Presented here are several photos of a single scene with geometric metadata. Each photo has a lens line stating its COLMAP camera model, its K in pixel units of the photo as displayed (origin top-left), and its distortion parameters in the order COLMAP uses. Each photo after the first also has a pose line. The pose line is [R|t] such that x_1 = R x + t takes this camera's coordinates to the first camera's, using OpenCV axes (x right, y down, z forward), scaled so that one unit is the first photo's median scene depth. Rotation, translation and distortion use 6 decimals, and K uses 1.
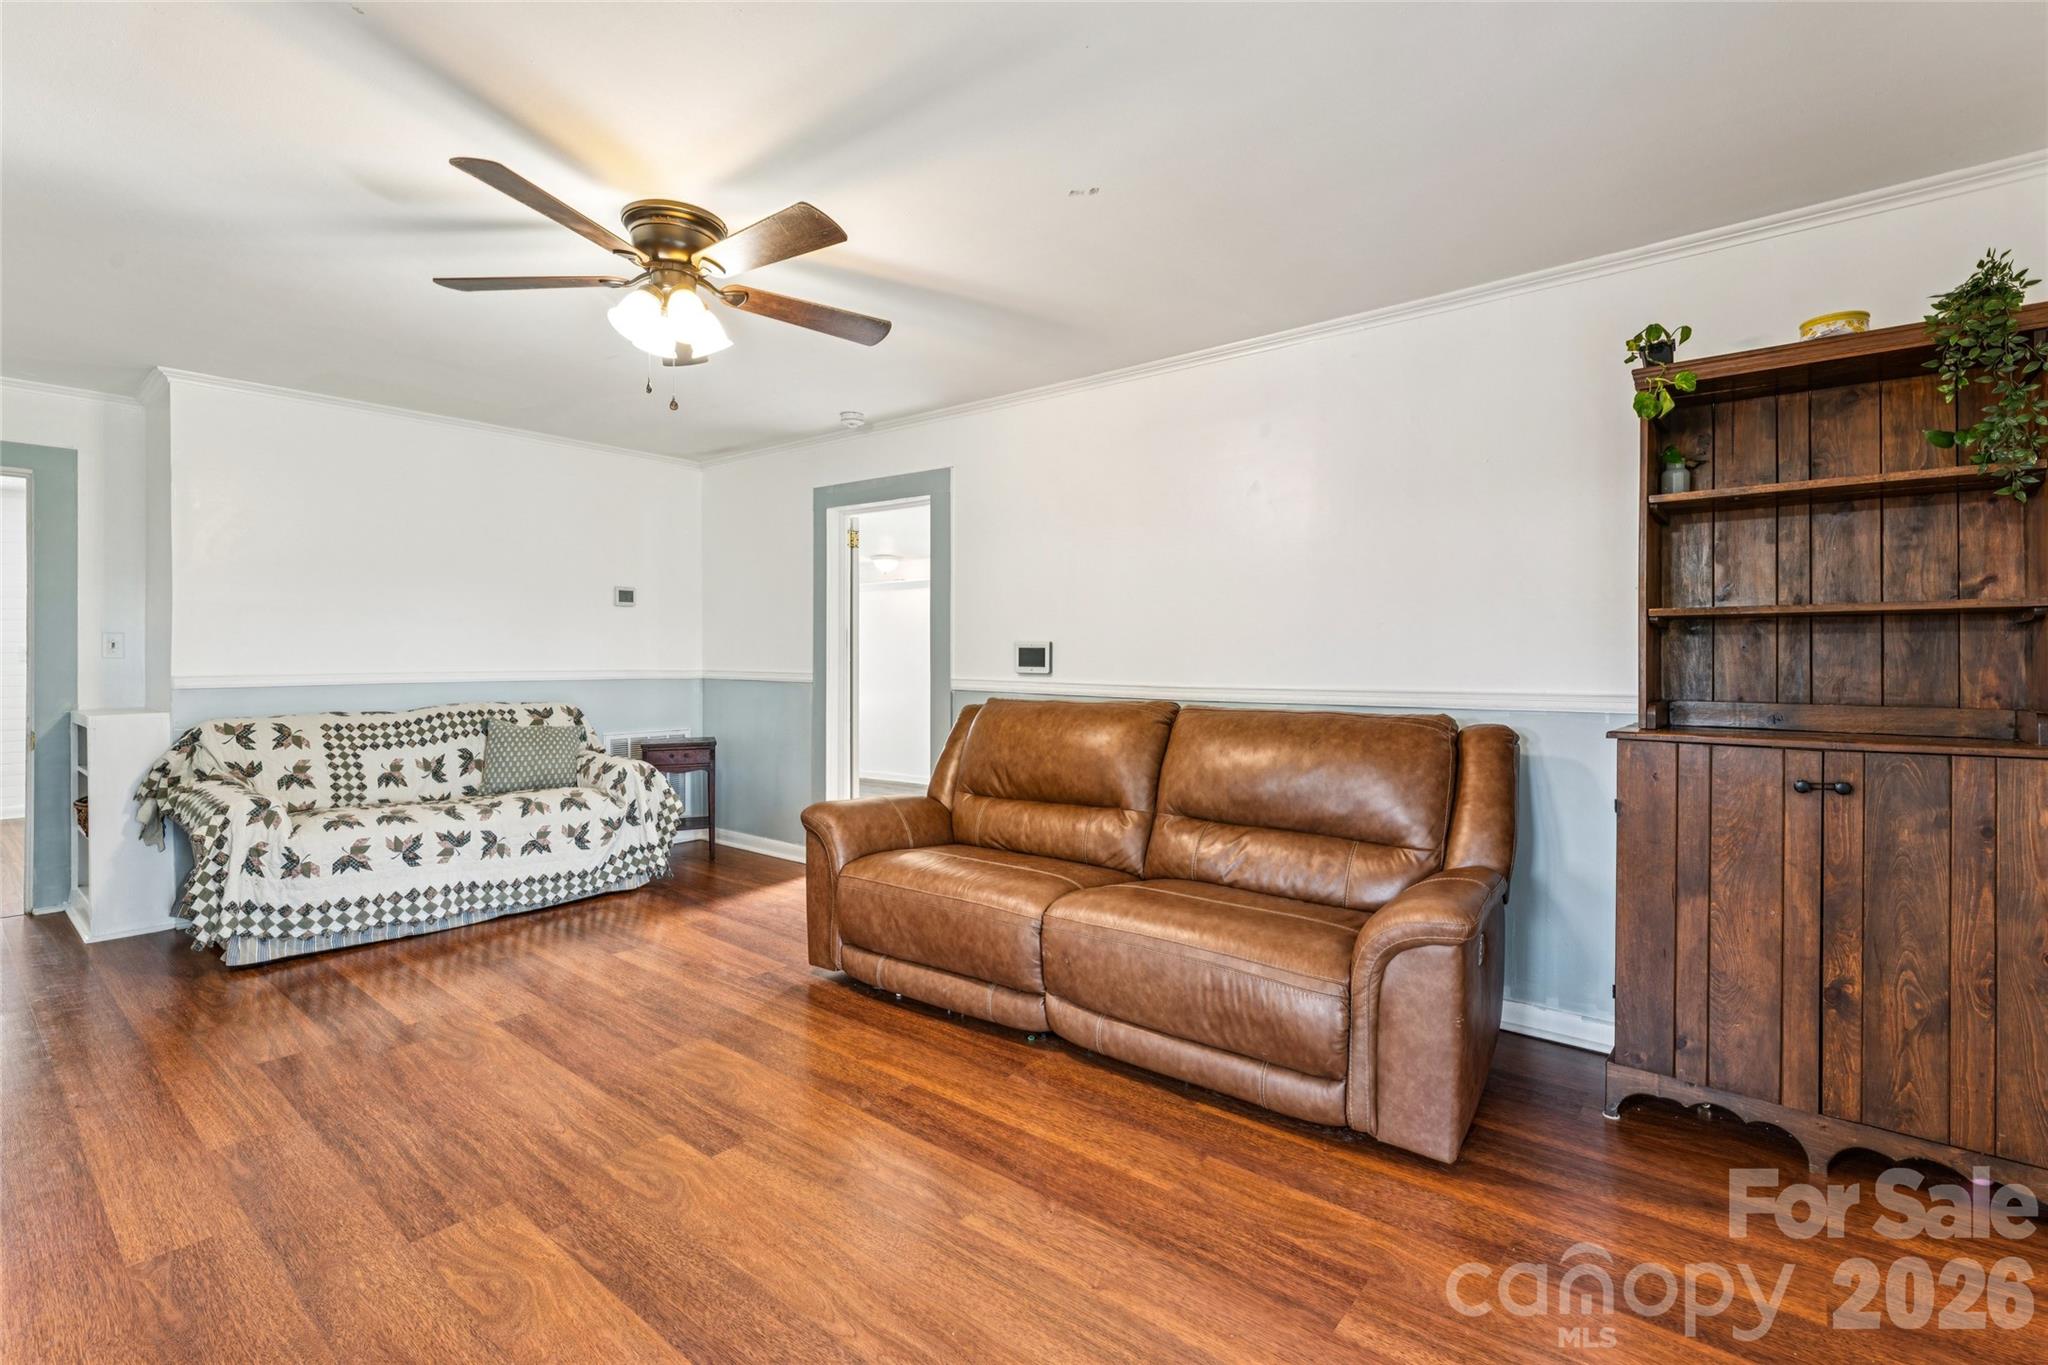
lens RADIAL K [[918.8, 0, 1025.1], [0, 918.8, 652.1], [0, 0, 1]] dist [-0.002161, 0.000379]
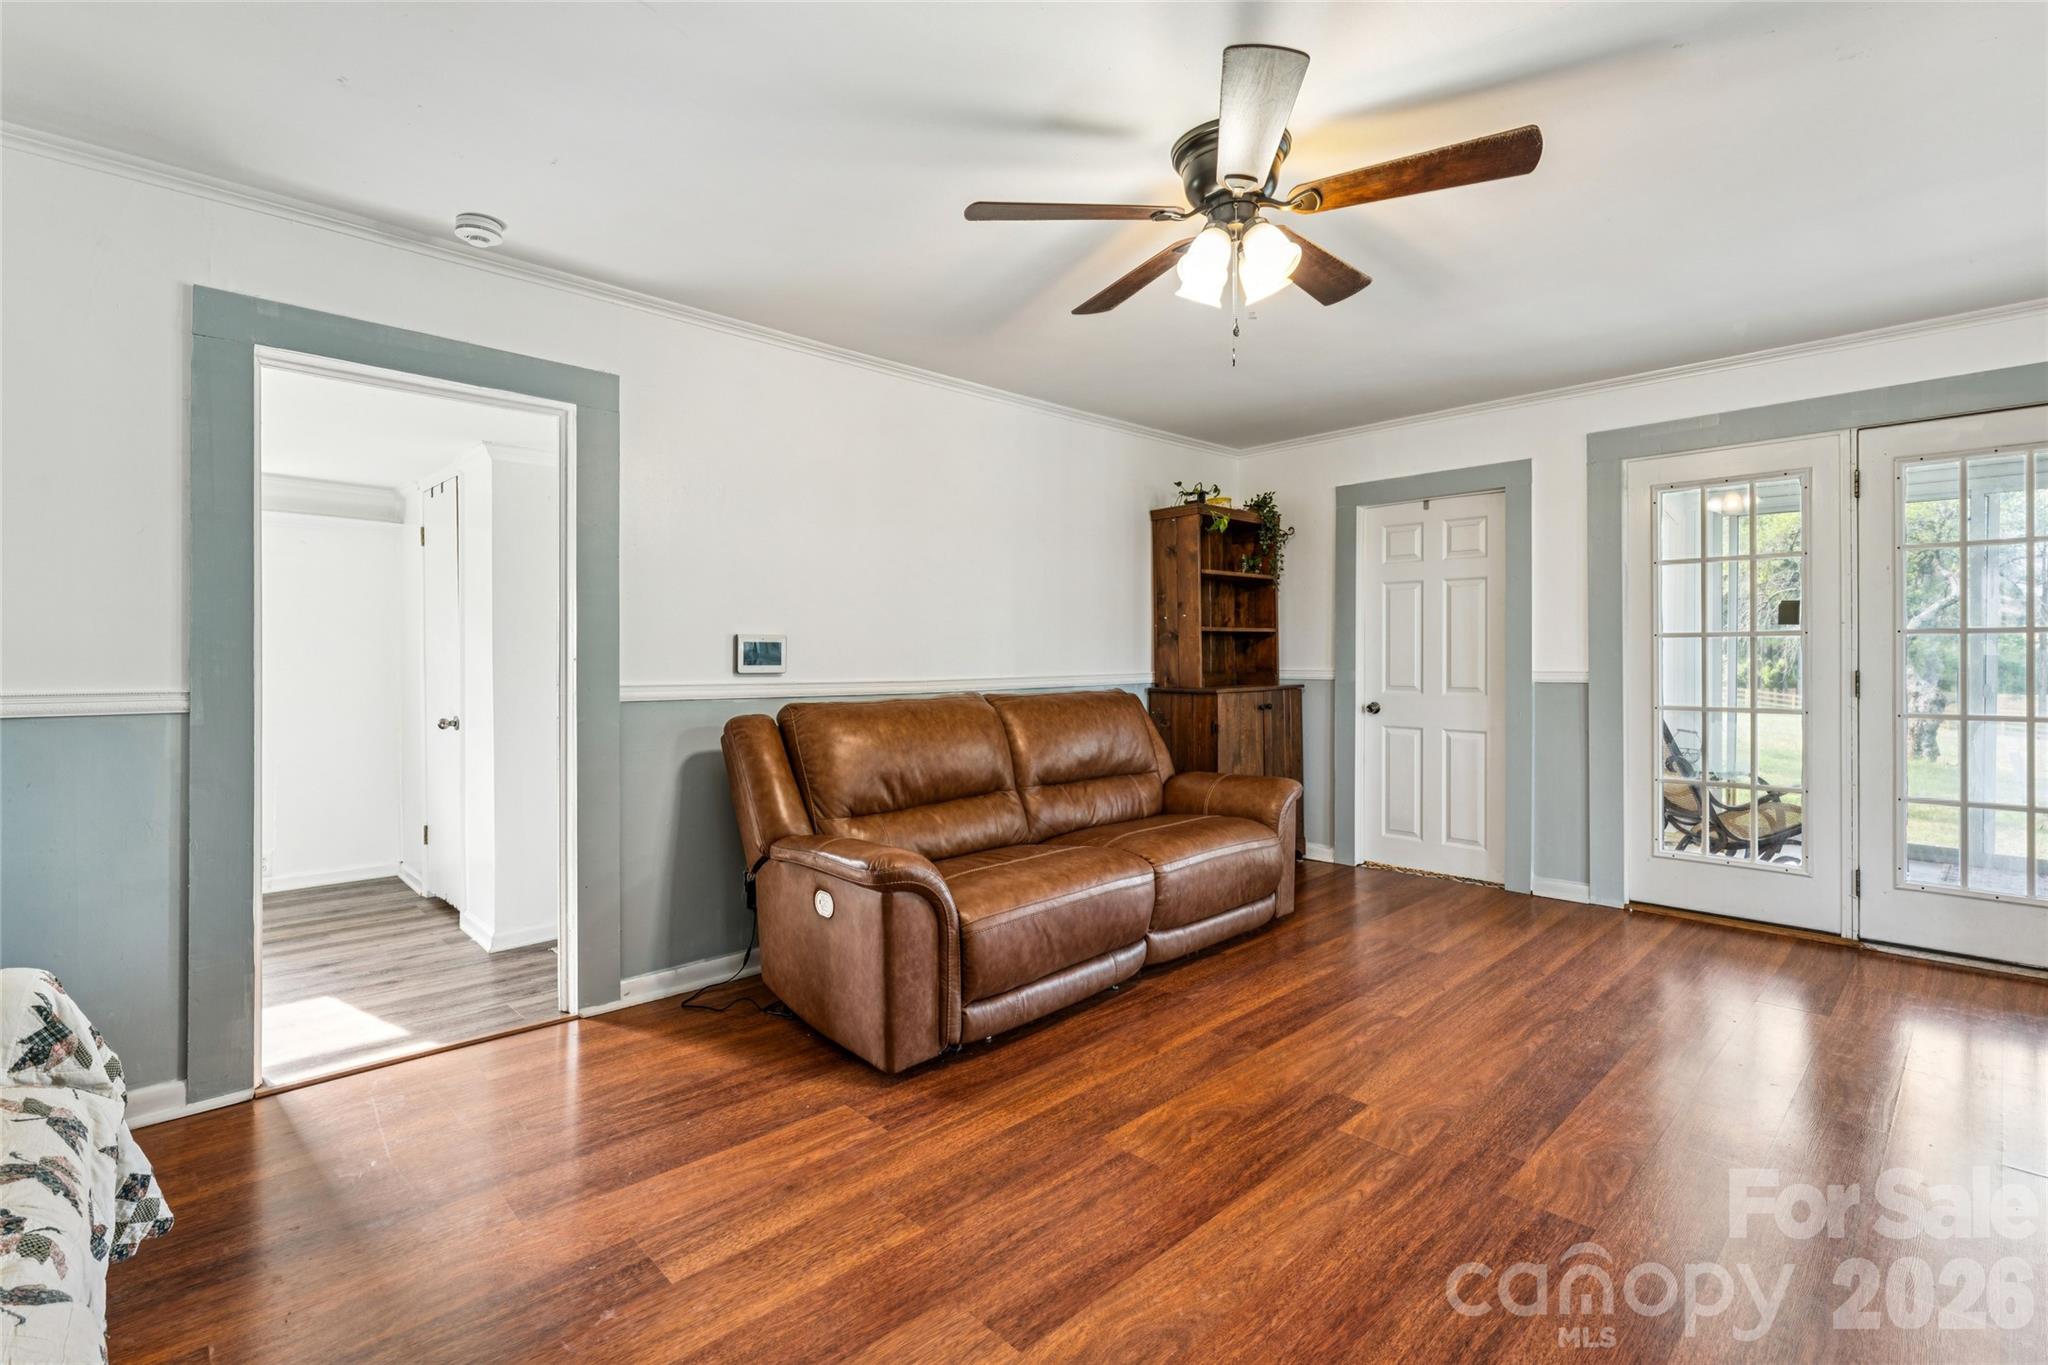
lens RADIAL K [[918.8, 0, 1021.2], [0, 918.8, 660.3], [0, 0, 1]] dist [-0.002161, 0.000379]
pose [[0.135959, -0.008578, 0.990677, -1.221085], [0.000307, 0.999963, 0.008617, 0.007151], [-0.990714, -0.000867, 0.135957, 1.040109]]
